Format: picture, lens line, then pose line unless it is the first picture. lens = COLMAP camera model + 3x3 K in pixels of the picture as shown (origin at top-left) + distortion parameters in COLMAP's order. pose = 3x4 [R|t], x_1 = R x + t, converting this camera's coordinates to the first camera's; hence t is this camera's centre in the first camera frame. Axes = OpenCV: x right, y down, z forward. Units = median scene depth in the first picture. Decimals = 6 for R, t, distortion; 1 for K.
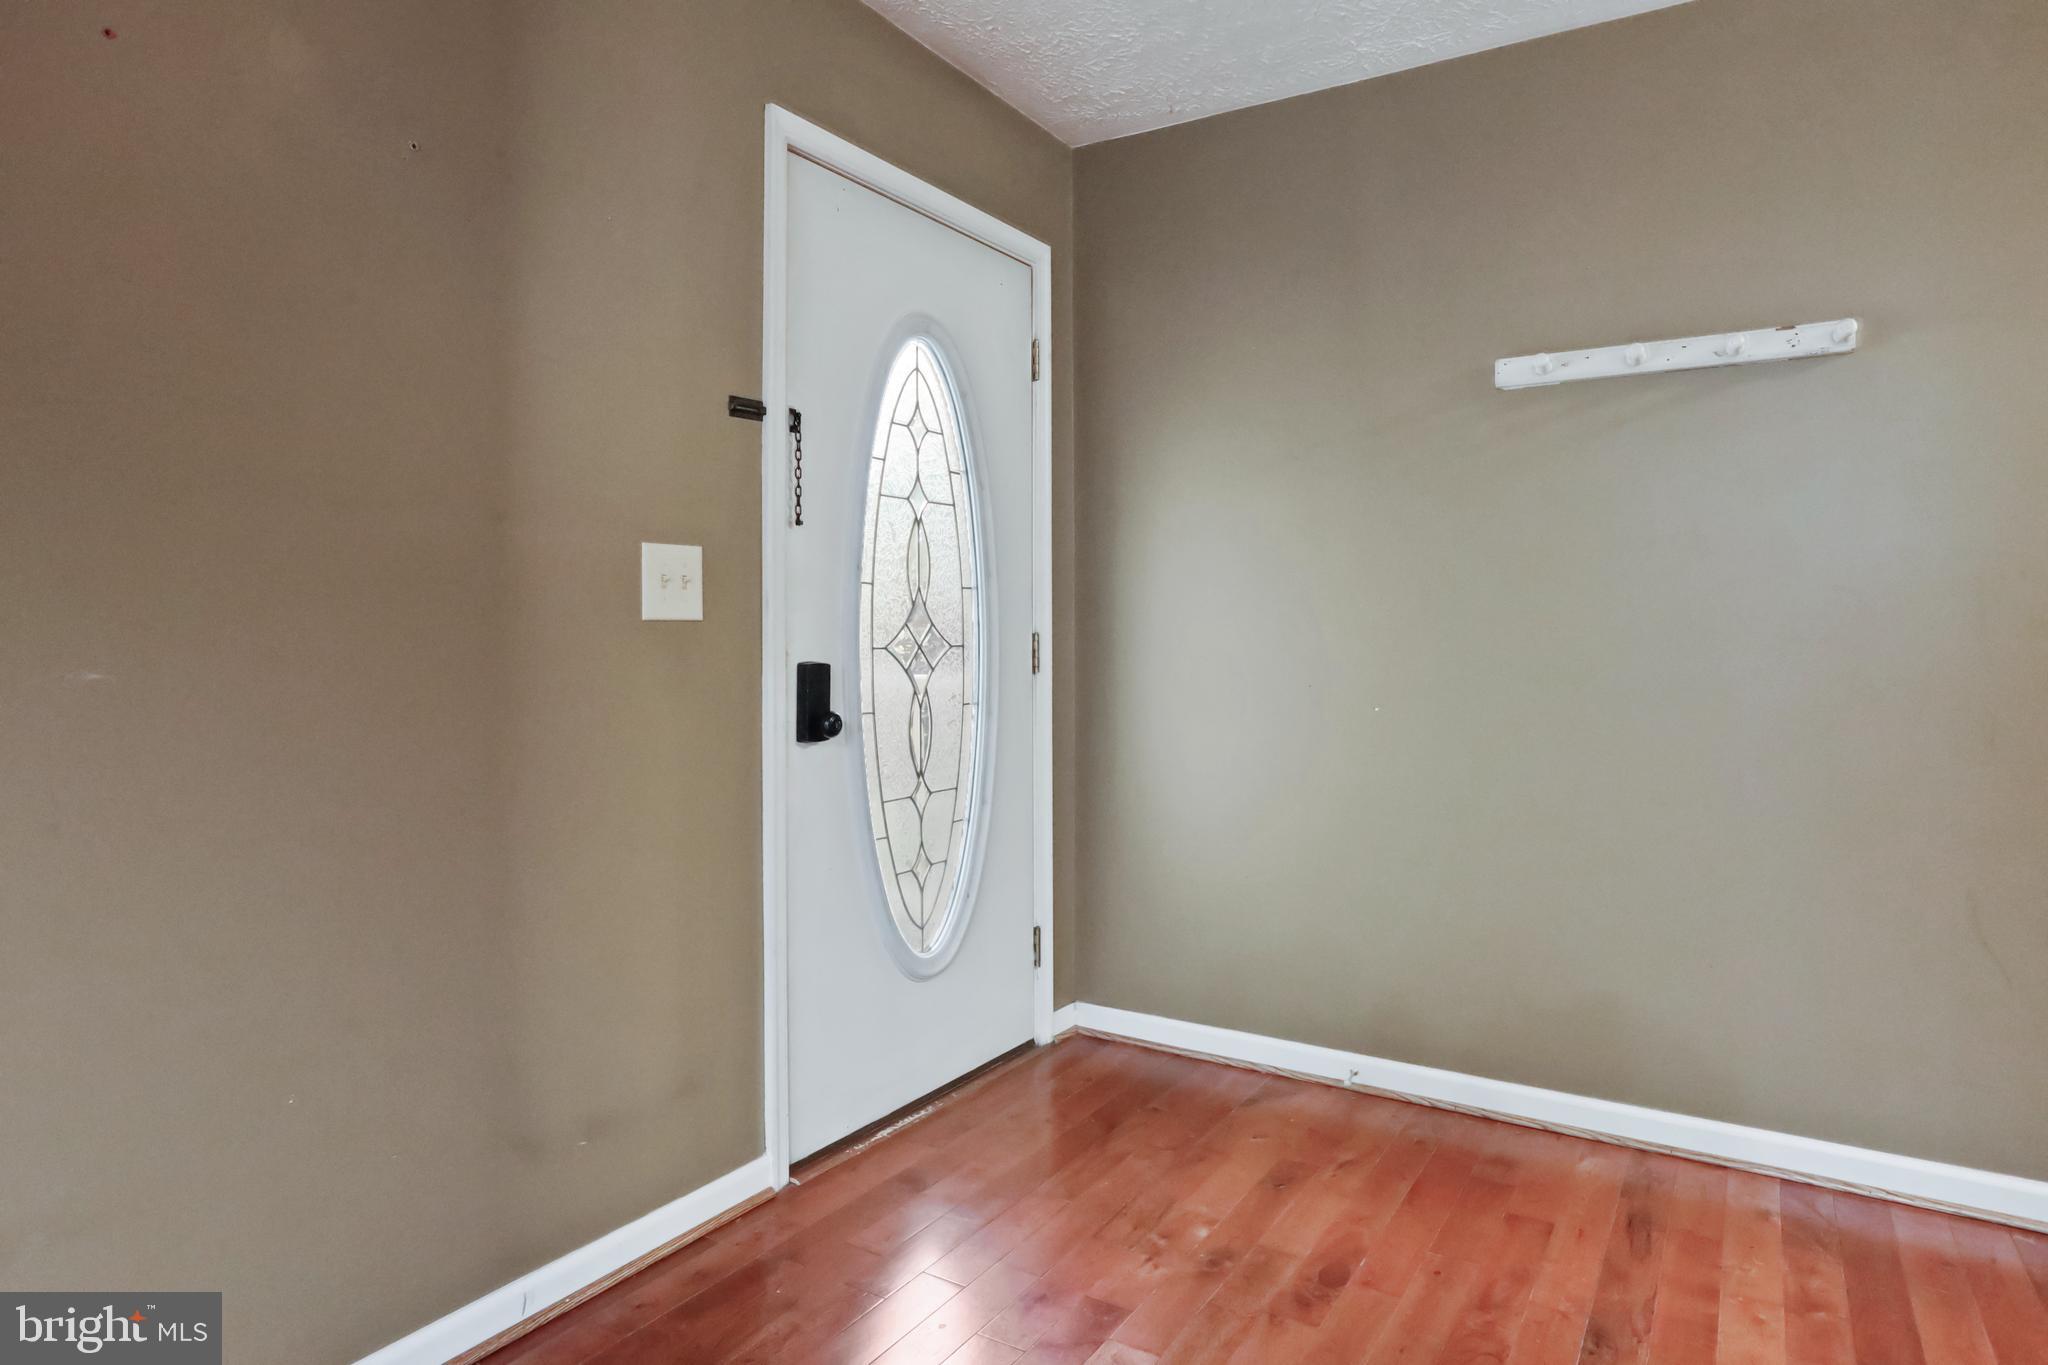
lens RADIAL K [[1247.0, 0, 1021.7], [0, 1247.0, 681.9], [0, 0, 1]] dist [-0.005175, -0.000226]
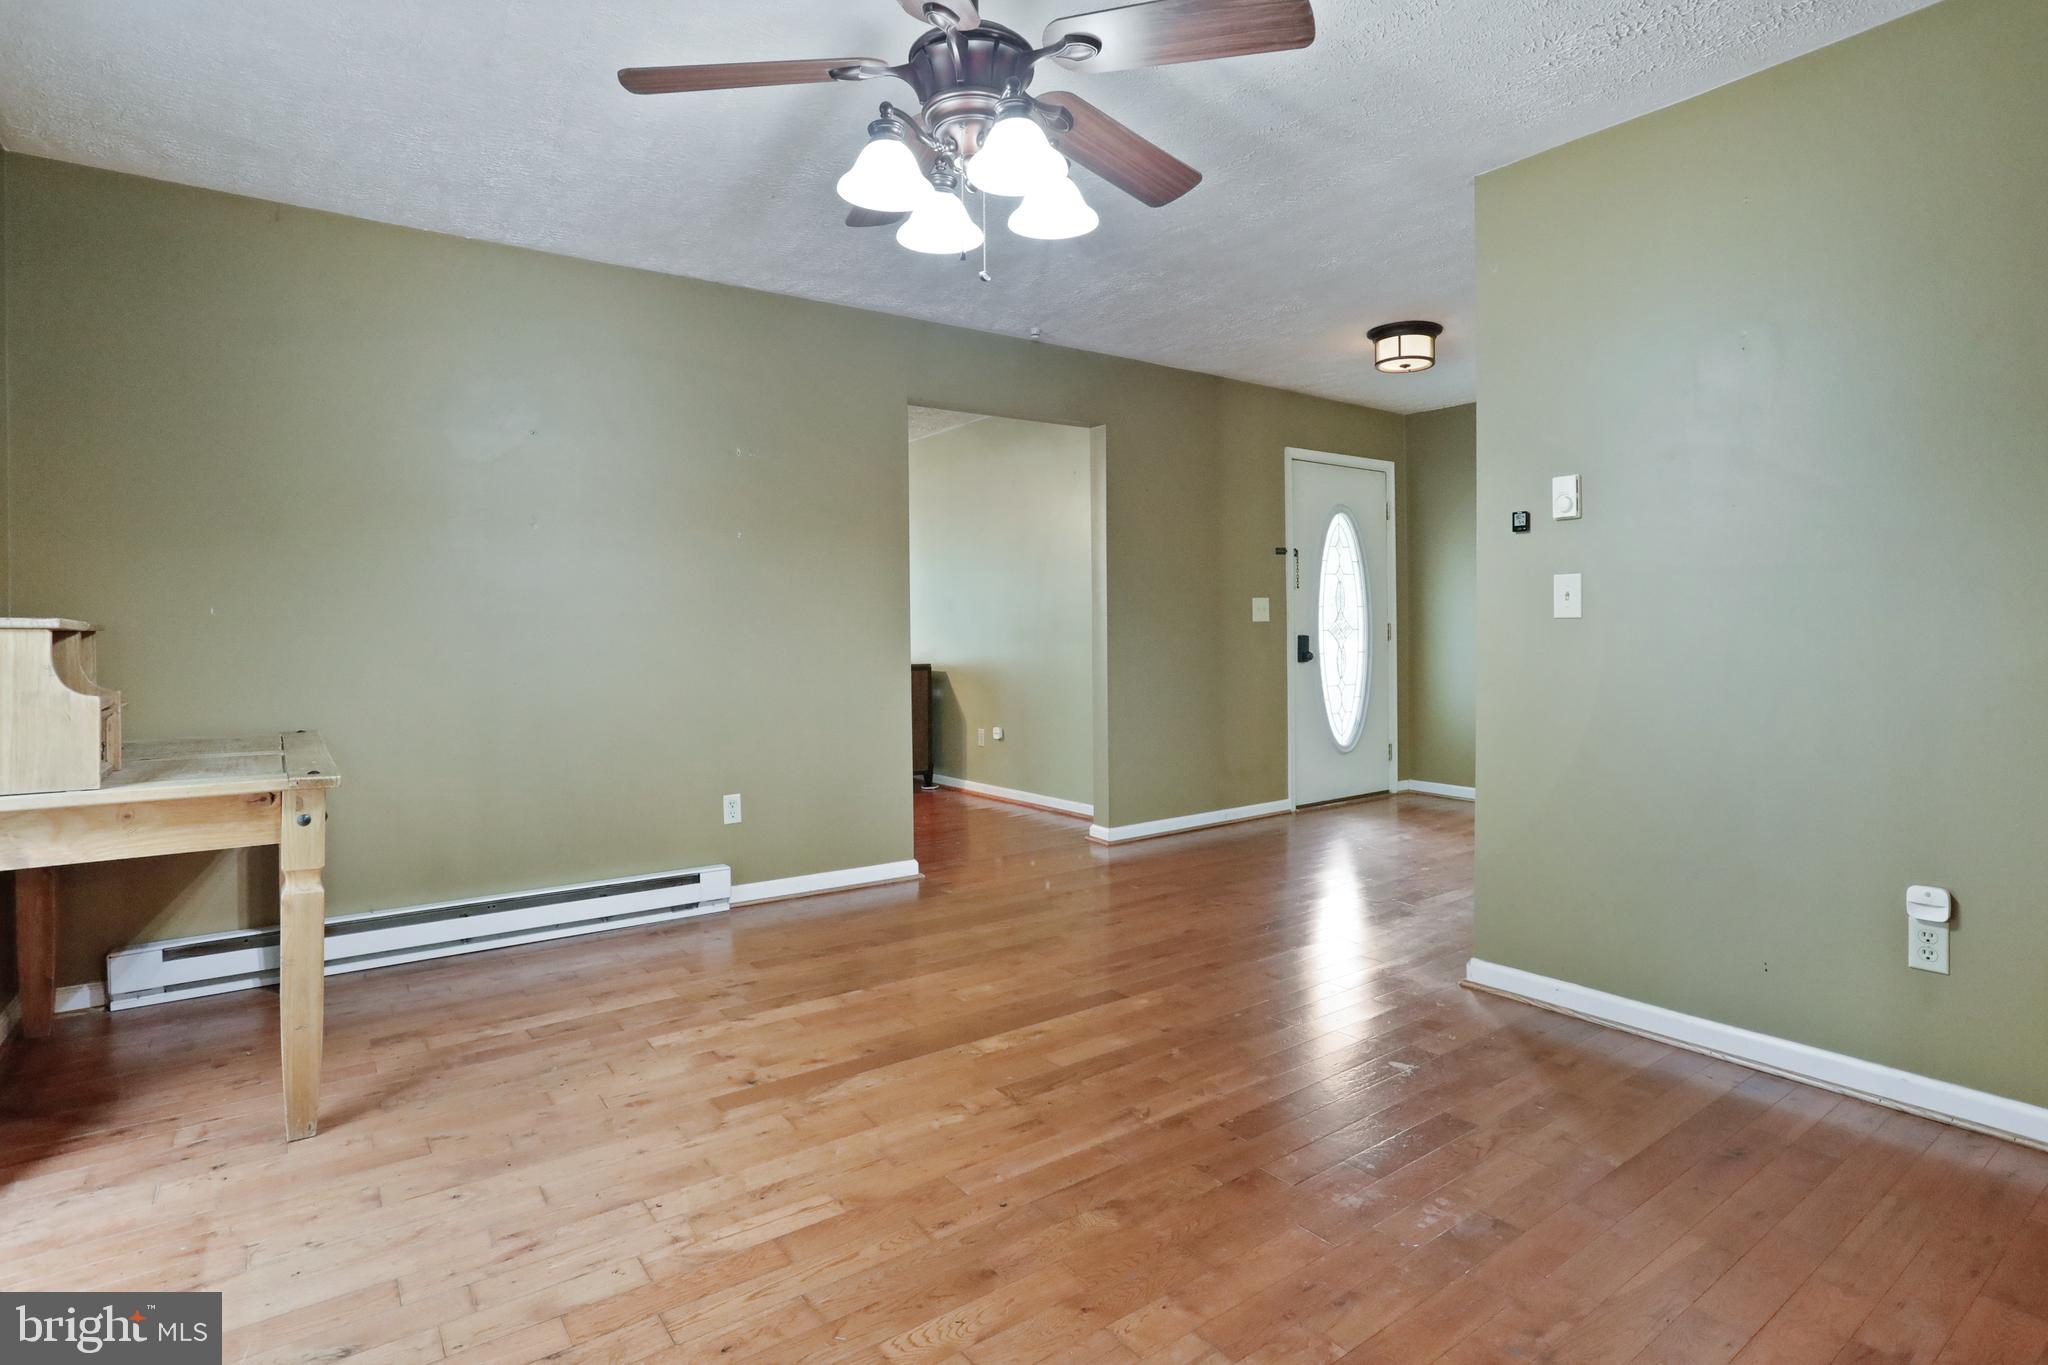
lens RADIAL K [[1060.9, 0, 1010.2], [0, 1060.9, 672.4], [0, 0, 1]] dist [-0.031693, 0.009502]
pose [[0.931335, -0.004154, -0.364141, 0.096191], [0.005914, 0.999976, 0.003718, 0.058912], [0.364116, -0.005616, 0.931337, -1.556786]]
